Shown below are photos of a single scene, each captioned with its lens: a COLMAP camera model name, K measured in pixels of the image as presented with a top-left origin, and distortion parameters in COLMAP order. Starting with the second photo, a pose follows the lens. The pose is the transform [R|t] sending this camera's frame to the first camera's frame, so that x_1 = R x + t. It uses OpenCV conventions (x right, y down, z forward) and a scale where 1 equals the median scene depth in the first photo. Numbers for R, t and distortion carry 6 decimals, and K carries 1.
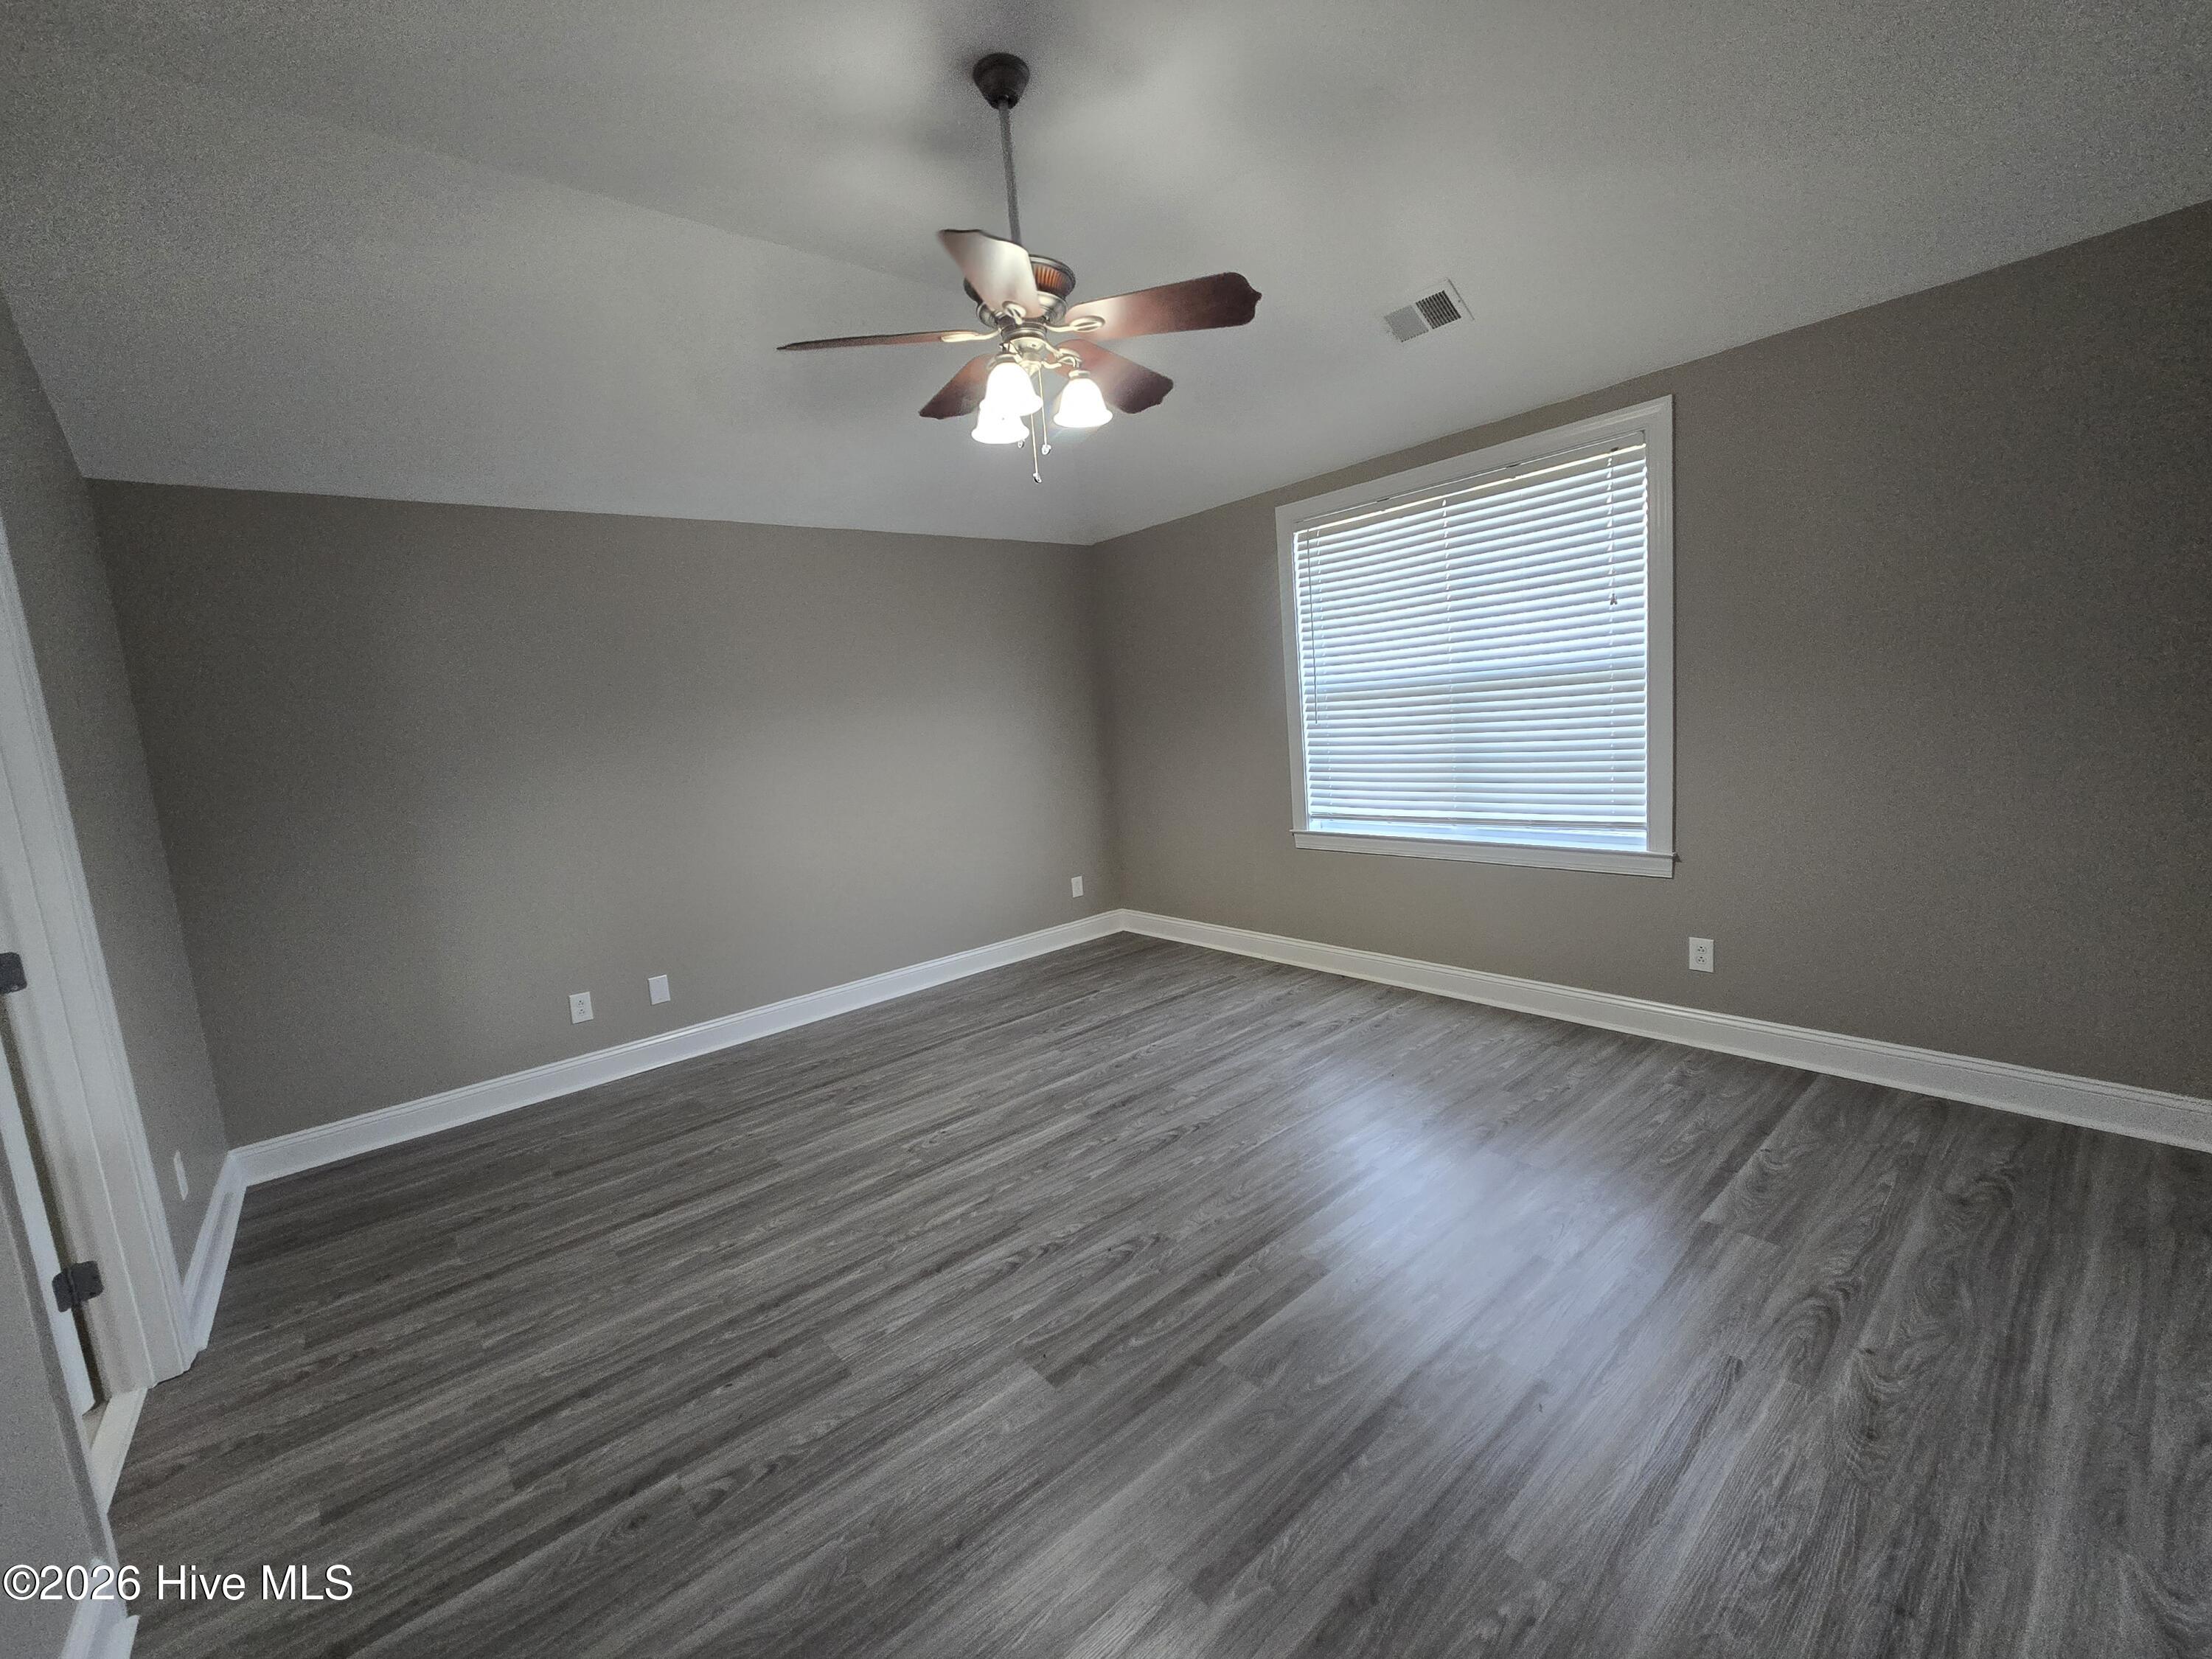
lens RADIAL K [[891.0, 0, 1092.9], [0, 891.0, 823.4], [0, 0, 1]] dist [0.003097, -0.000484]
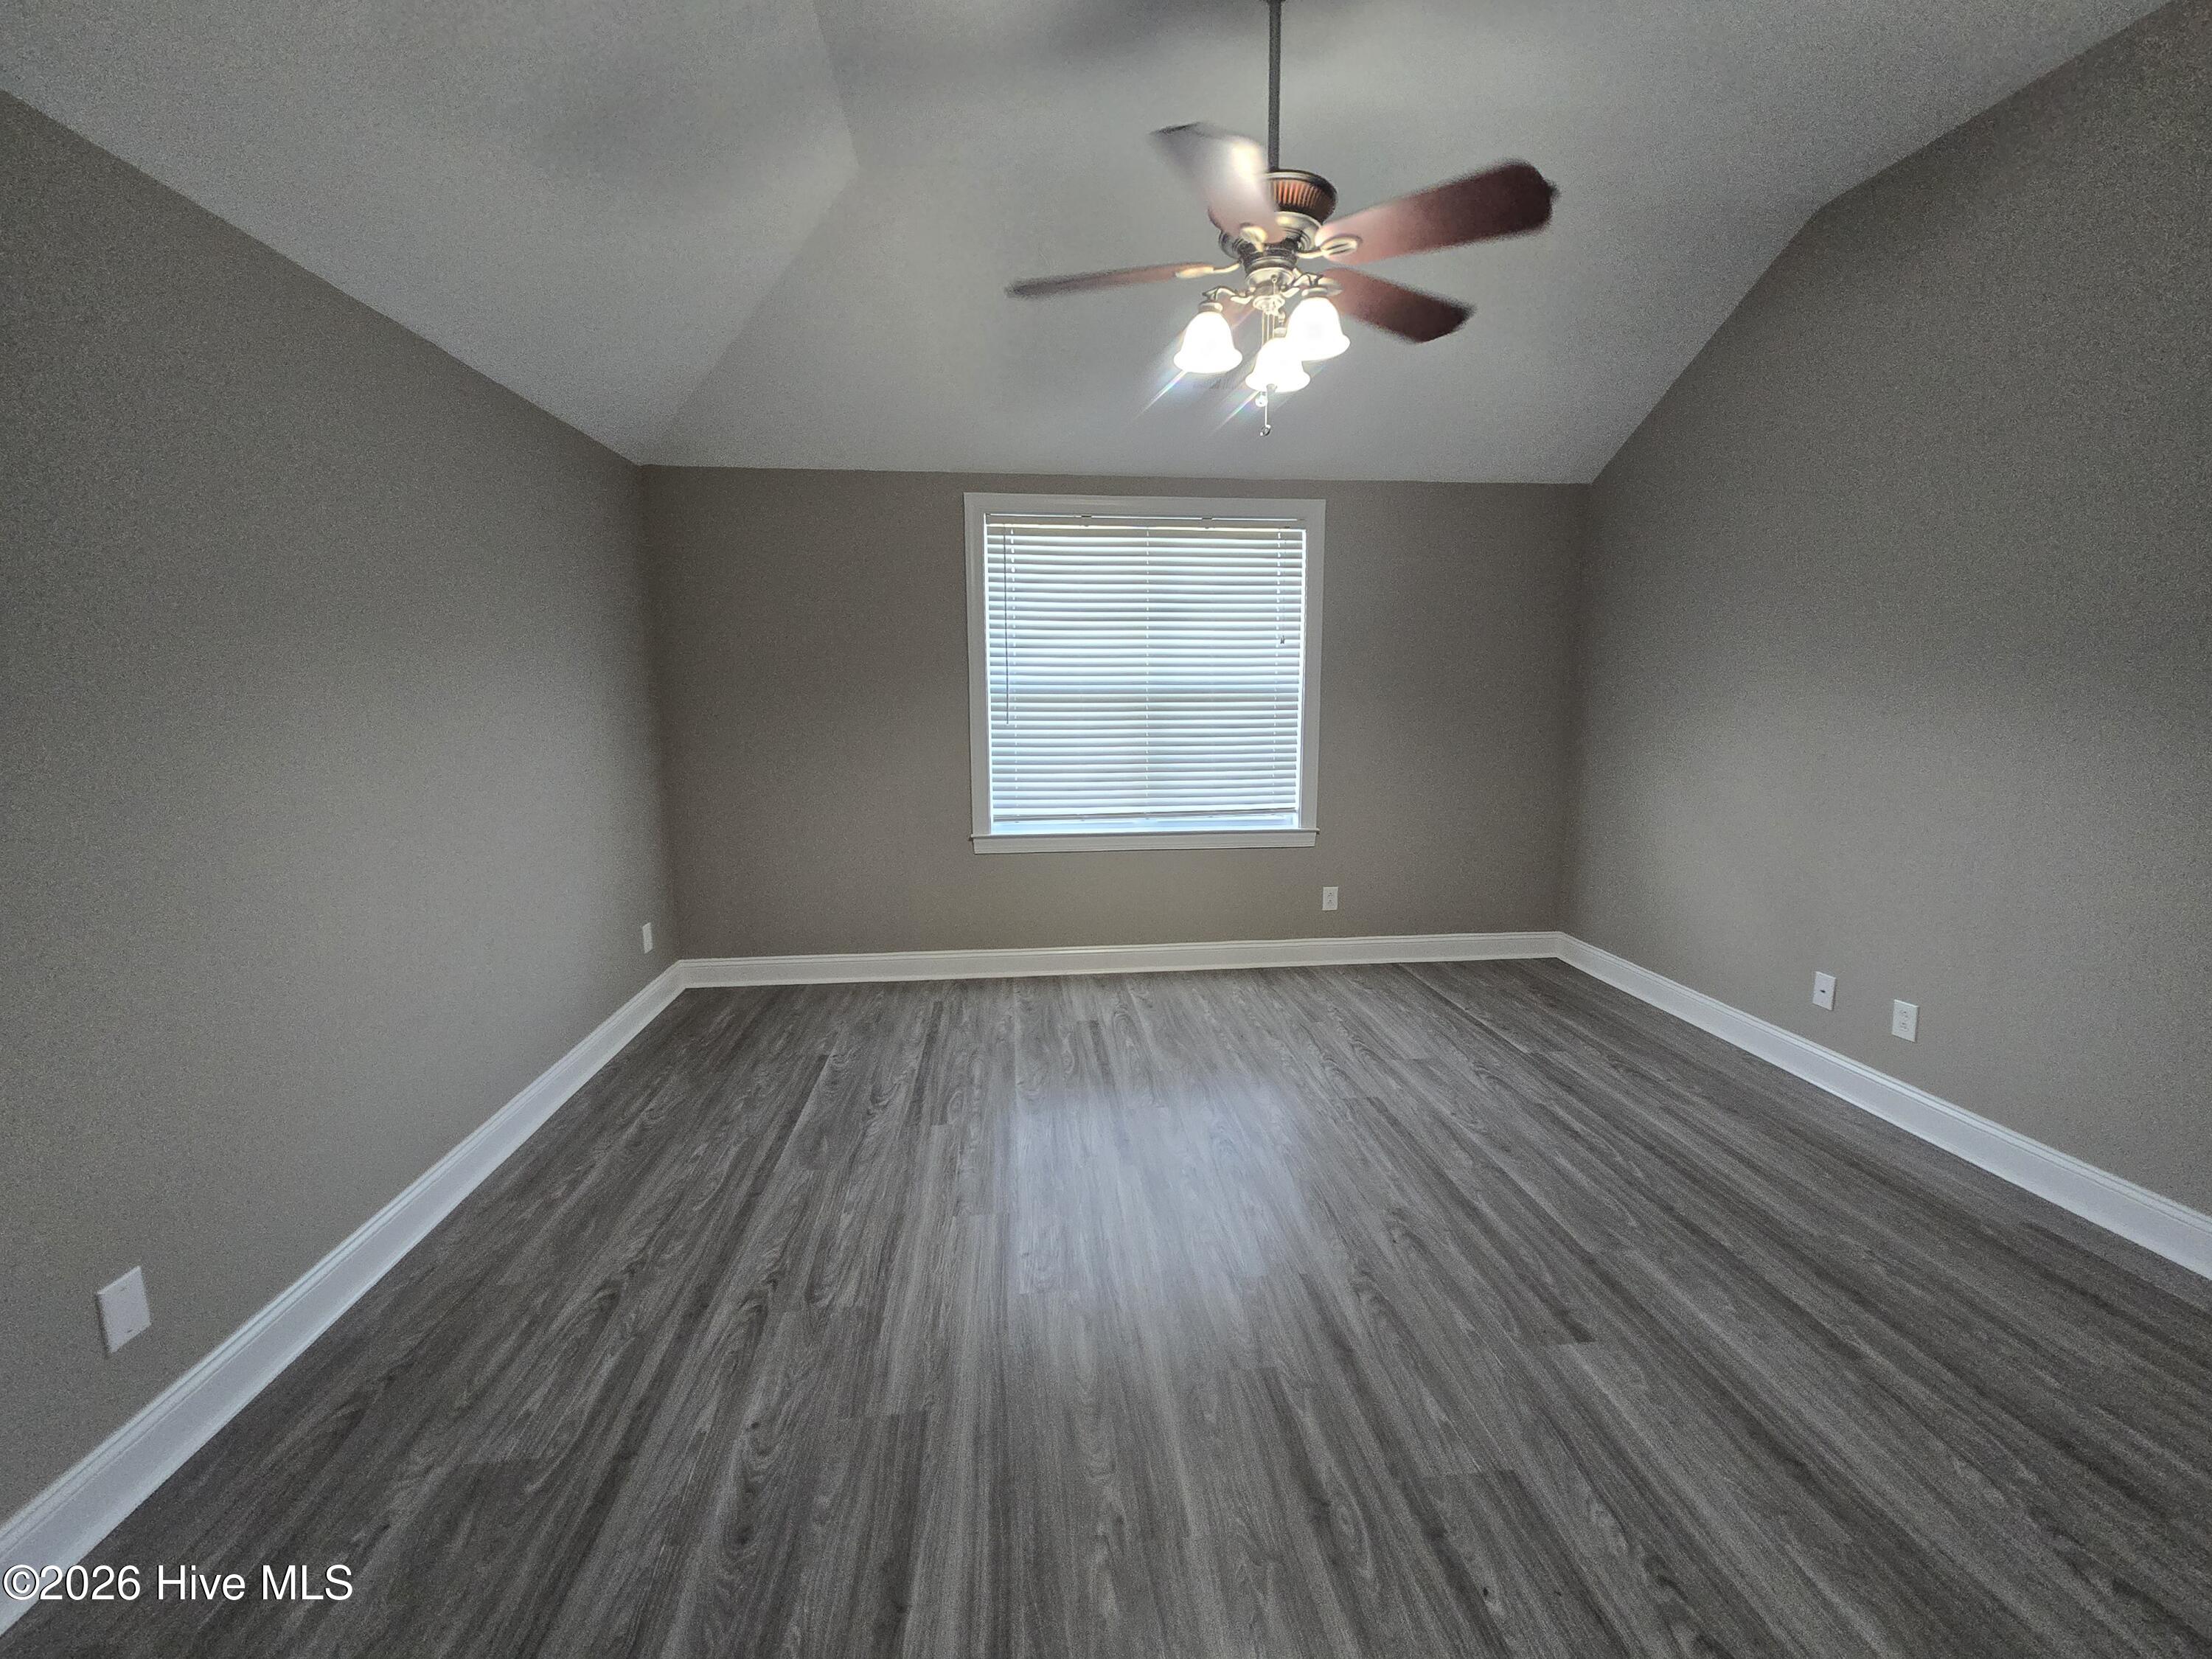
lens RADIAL K [[891.0, 0, 1122.9], [0, 891.0, 822.5], [0, 0, 1]] dist [0.003097, -0.000484]
pose [[0.561611, -0.044995, 0.826177, -0.565283], [0.060942, 0.998058, 0.012929, -0.010331], [-0.825154, 0.043088, 0.563262, 0.399445]]
